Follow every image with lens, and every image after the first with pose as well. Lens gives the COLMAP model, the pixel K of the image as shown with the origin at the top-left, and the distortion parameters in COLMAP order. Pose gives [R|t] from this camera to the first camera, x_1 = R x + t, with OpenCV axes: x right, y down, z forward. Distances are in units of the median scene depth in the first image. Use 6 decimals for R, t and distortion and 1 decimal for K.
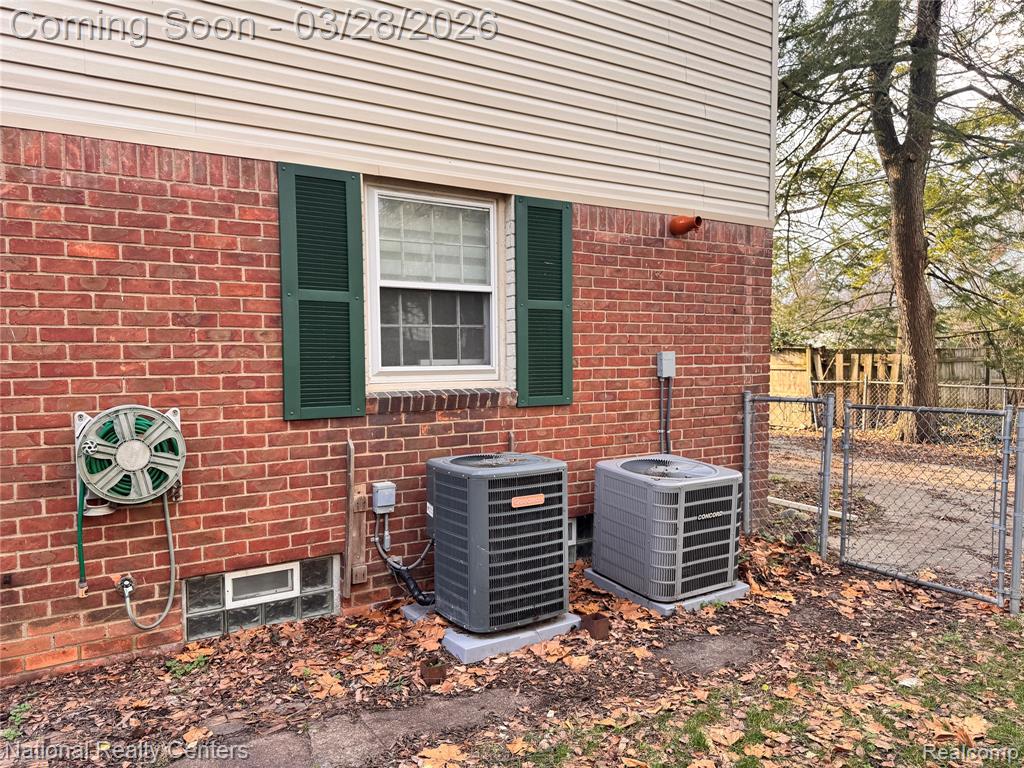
lens RADIAL K [[719.6, 0, 511.5], [0, 719.6, 382.8], [0, 0, 1]] dist [0.028047, -0.005350]
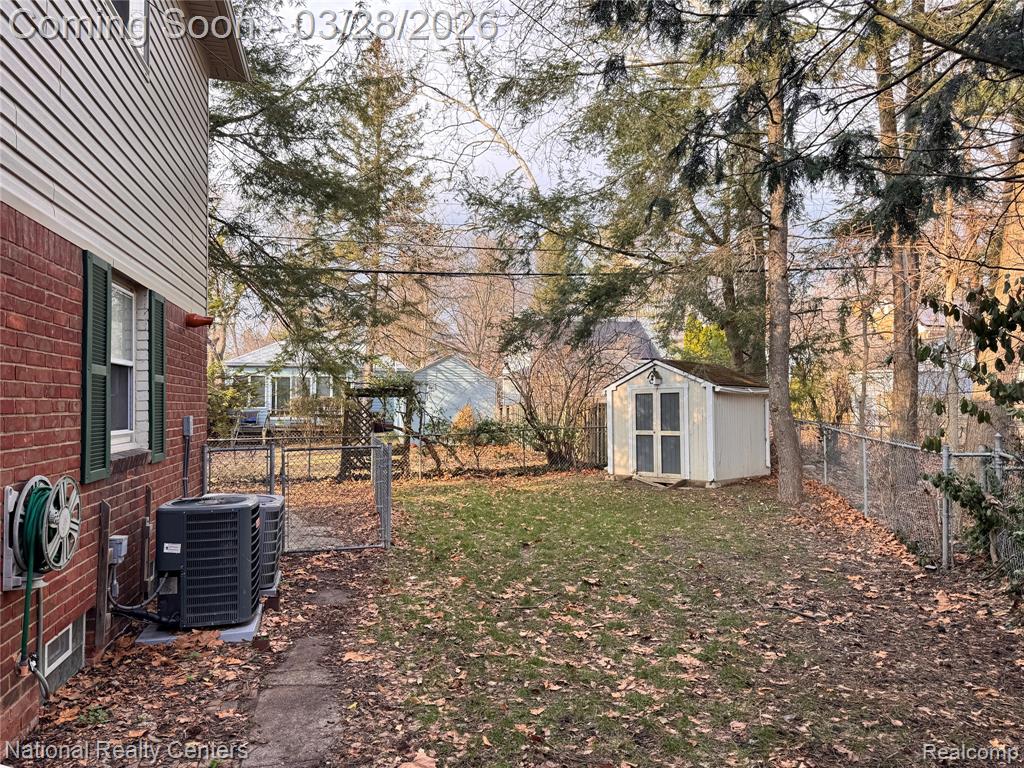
lens RADIAL K [[719.6, 0, 513.8], [0, 719.6, 385.9], [0, 0, 1]] dist [0.028047, -0.005350]
pose [[0.311986, 0.039884, 0.949249, -1.250197], [0.022942, 0.998511, -0.049494, -0.028432], [-0.949810, 0.037219, 0.310606, 0.055052]]
